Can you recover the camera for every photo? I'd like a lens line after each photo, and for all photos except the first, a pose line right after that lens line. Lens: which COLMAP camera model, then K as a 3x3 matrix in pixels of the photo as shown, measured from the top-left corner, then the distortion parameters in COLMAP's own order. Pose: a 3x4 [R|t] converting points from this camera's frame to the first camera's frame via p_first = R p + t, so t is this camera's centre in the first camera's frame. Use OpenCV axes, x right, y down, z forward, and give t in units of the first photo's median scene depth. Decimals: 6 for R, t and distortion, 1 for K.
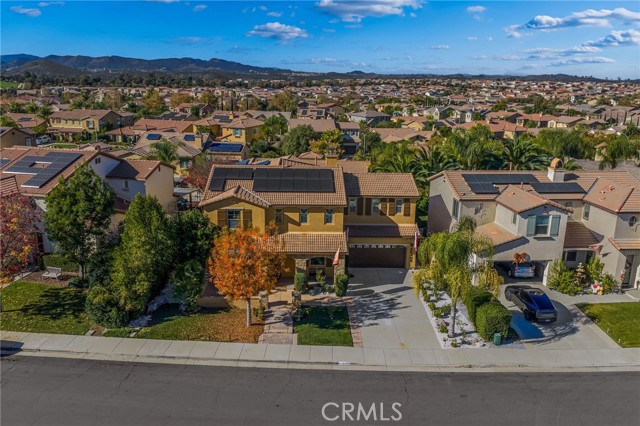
lens RADIAL K [[526.0, 0, 320.0], [0, 526.0, 213.0], [0, 0, 1]] dist [0.008125, 0.000416]
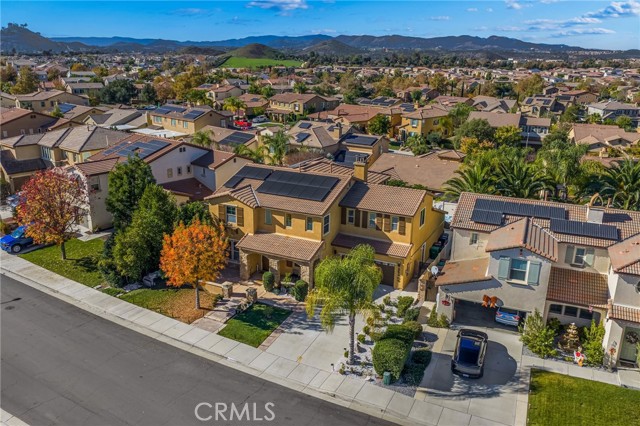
lens RADIAL K [[526.0, 0, 320.0], [0, 526.0, 213.0], [0, 0, 1]] dist [0.008125, 0.000416]
pose [[0.882520, 0.136547, -0.450016, 0.506654], [-0.119468, 0.990622, 0.066295, -0.087703], [0.454848, -0.004745, 0.890556, 0.076697]]
